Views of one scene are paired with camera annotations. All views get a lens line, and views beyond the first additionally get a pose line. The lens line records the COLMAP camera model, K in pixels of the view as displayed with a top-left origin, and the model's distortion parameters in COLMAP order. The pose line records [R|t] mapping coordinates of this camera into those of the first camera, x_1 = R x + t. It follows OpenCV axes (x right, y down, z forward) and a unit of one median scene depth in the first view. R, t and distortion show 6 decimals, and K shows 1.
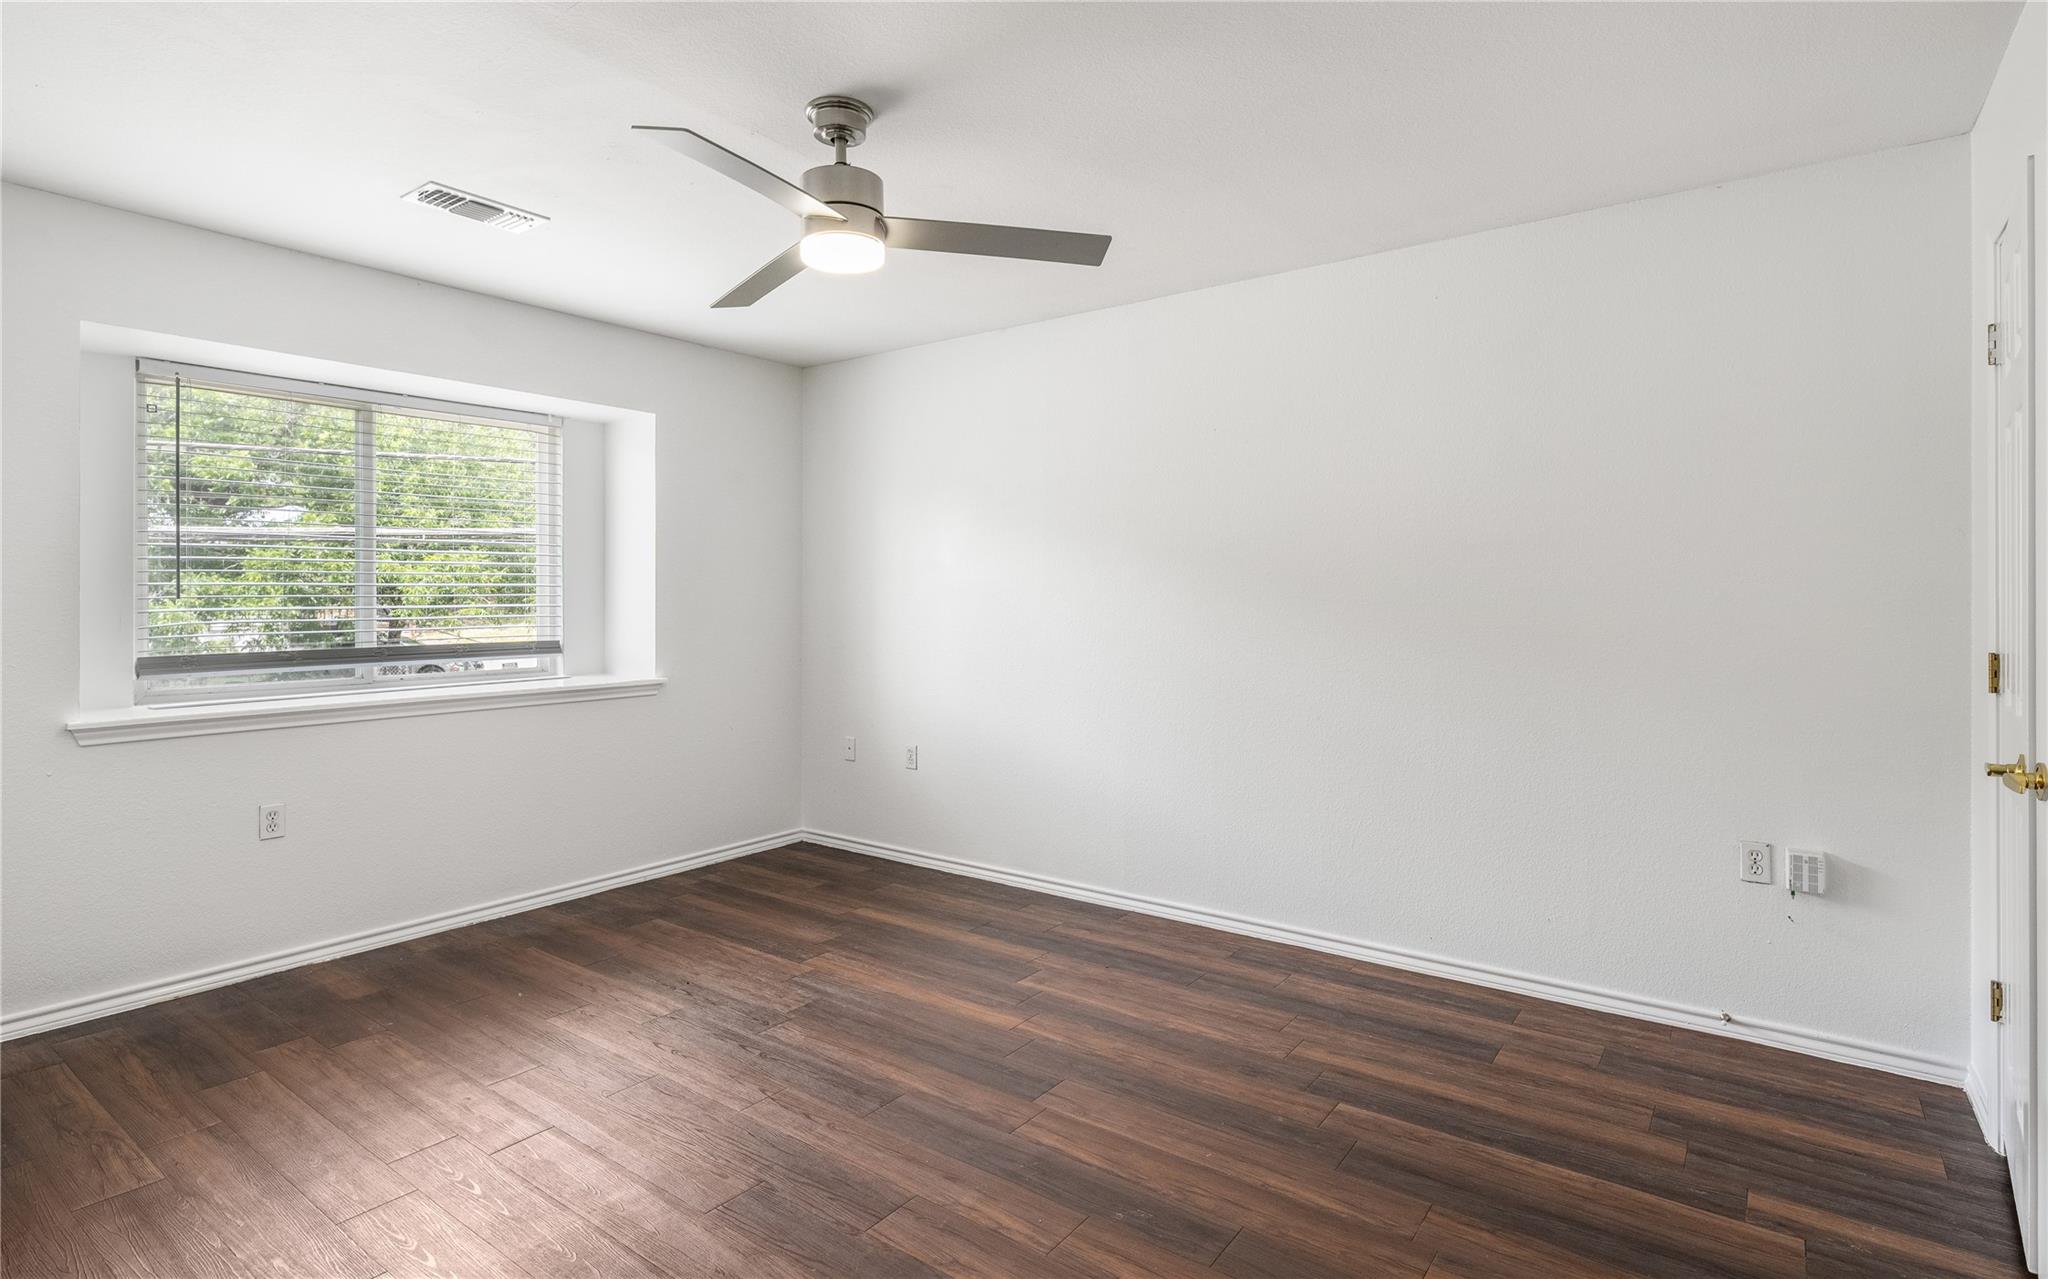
lens RADIAL K [[1018.5, 0, 1025.4], [0, 1018.5, 626.5], [0, 0, 1]] dist [0.000793, 0.000092]
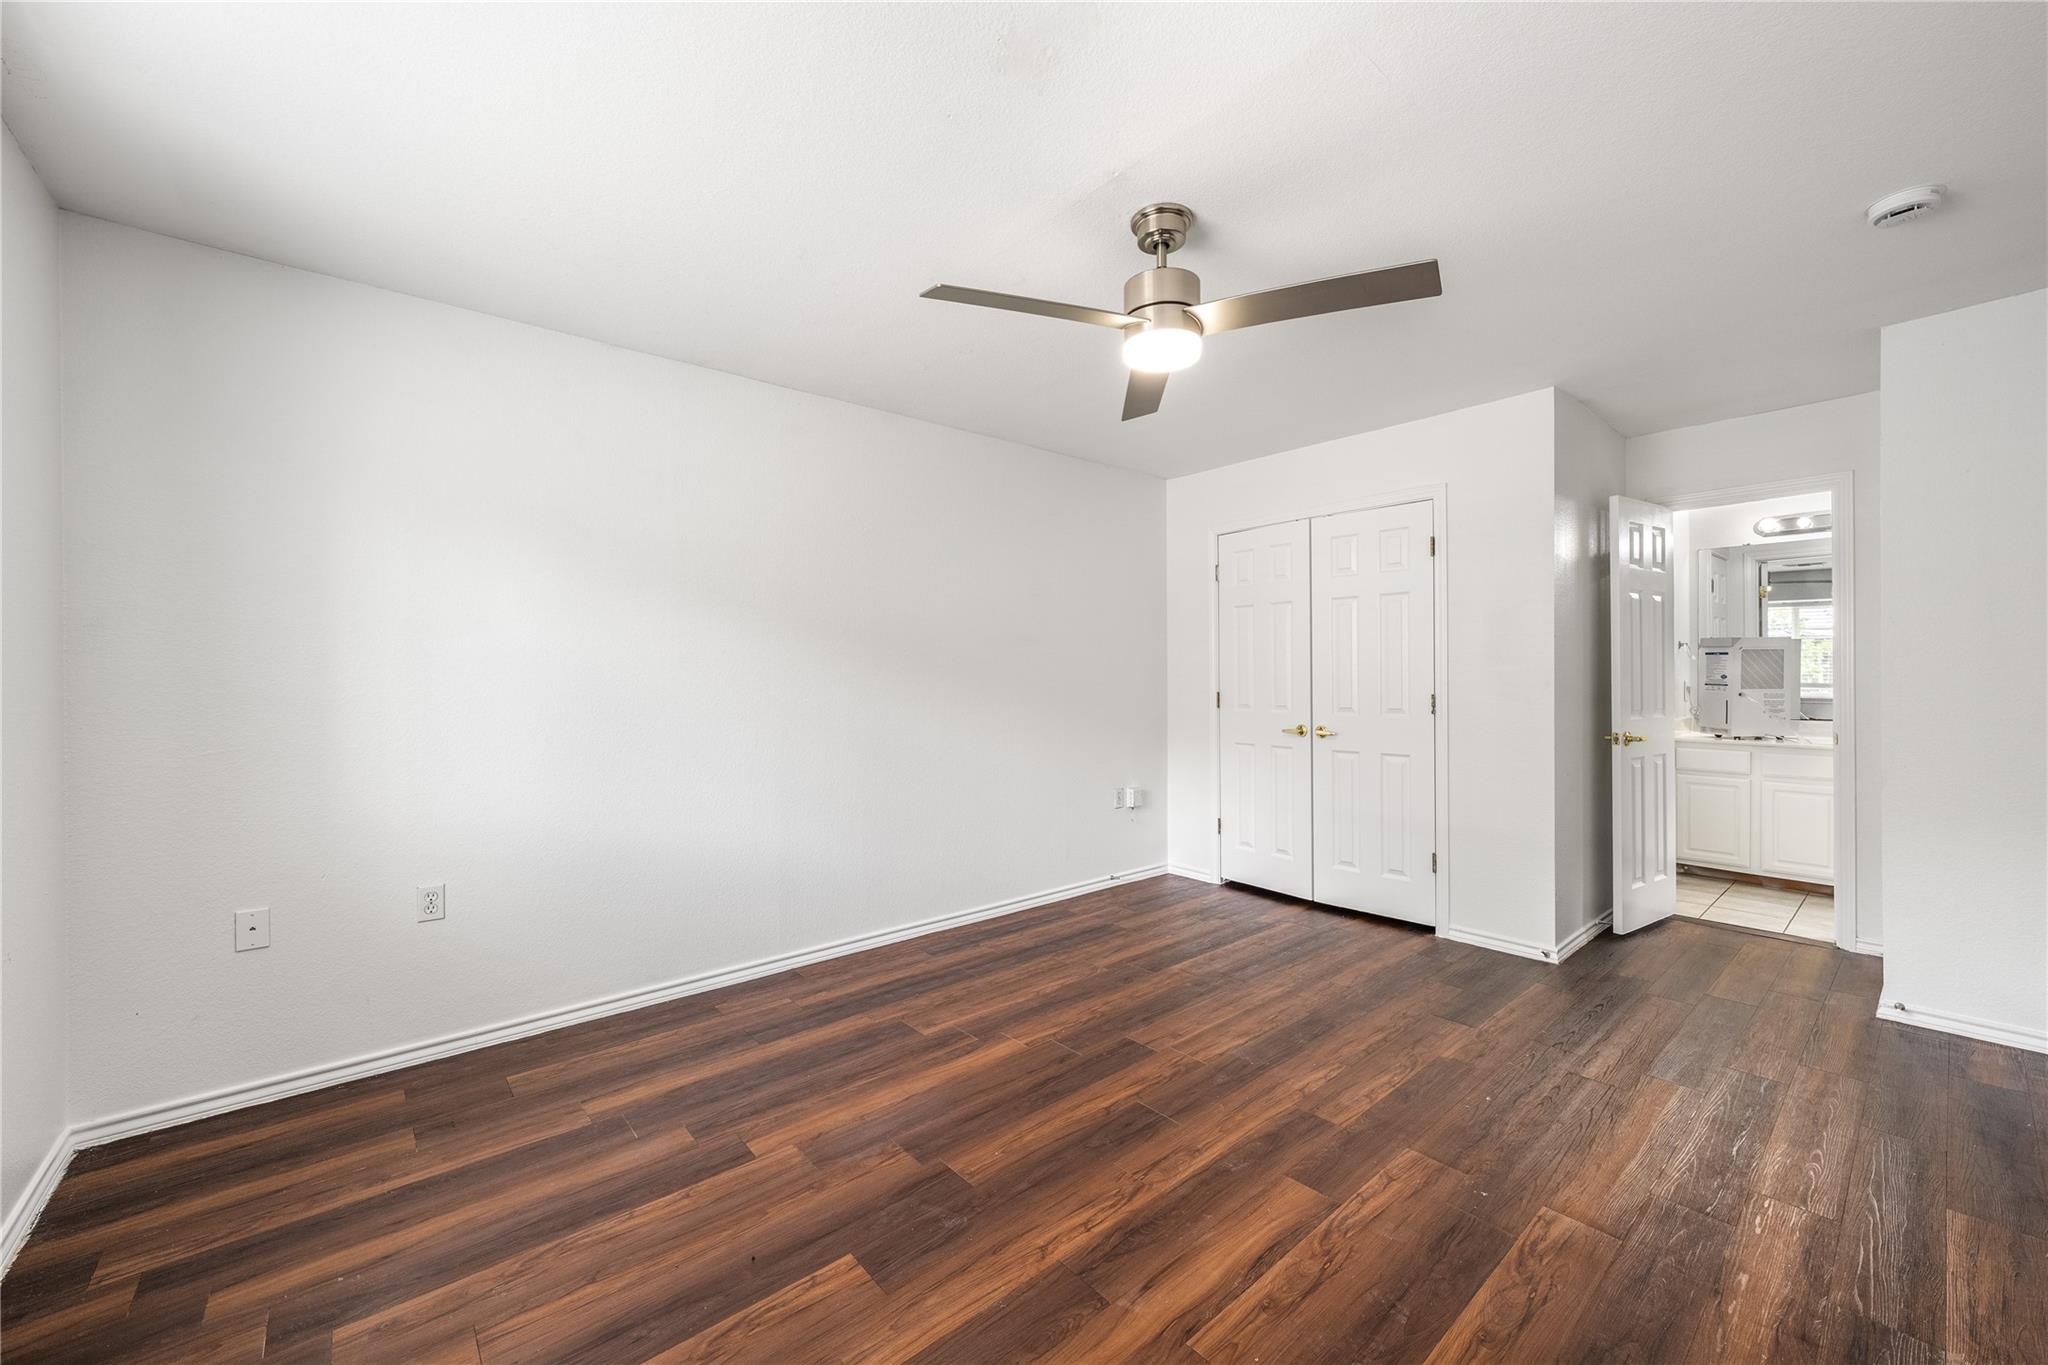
lens RADIAL K [[790.8, 0, 1022.6], [0, 790.8, 678.8], [0, 0, 1]] dist [-0.000200, -0.000064]
pose [[0.223344, -0.005455, 0.974724, -0.750525], [0.031253, 0.999510, -0.001567, -0.013783], [-0.974239, 0.030813, 0.223405, 0.678415]]
